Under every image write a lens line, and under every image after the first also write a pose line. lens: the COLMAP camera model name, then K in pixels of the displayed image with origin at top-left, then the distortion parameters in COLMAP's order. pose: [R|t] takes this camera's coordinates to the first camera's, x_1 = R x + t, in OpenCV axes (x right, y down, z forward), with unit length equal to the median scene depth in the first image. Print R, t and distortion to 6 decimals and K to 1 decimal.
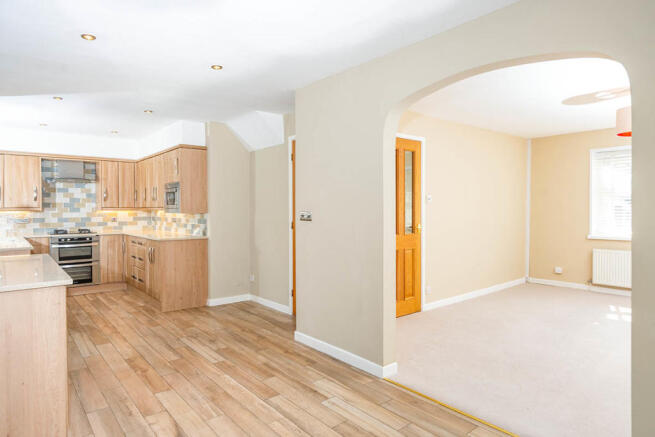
lens RADIAL K [[391.3, 0, 327.1], [0, 391.3, 212.2], [0, 0, 1]] dist [-0.003991, -0.001145]
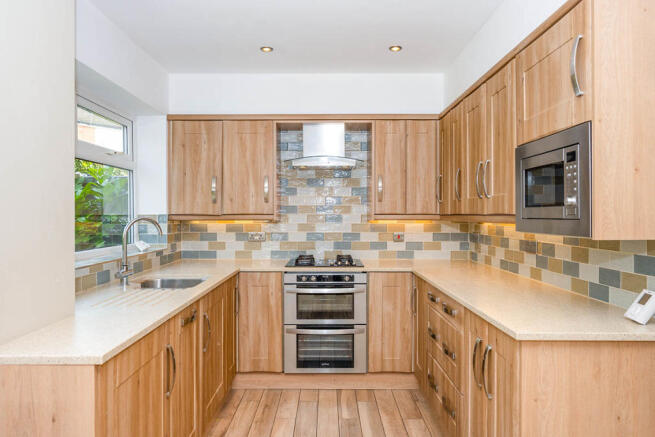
lens RADIAL K [[448.6, 0, 327.5], [0, 448.6, 218.5], [0, 0, 1]] dist [-0.005775, -0.000648]
pose [[0.766047, 0.007997, -0.642735, -0.258485], [-0.005837, 0.999968, 0.005484, -0.009554], [0.642758, -0.000450, 0.766069, 0.529863]]
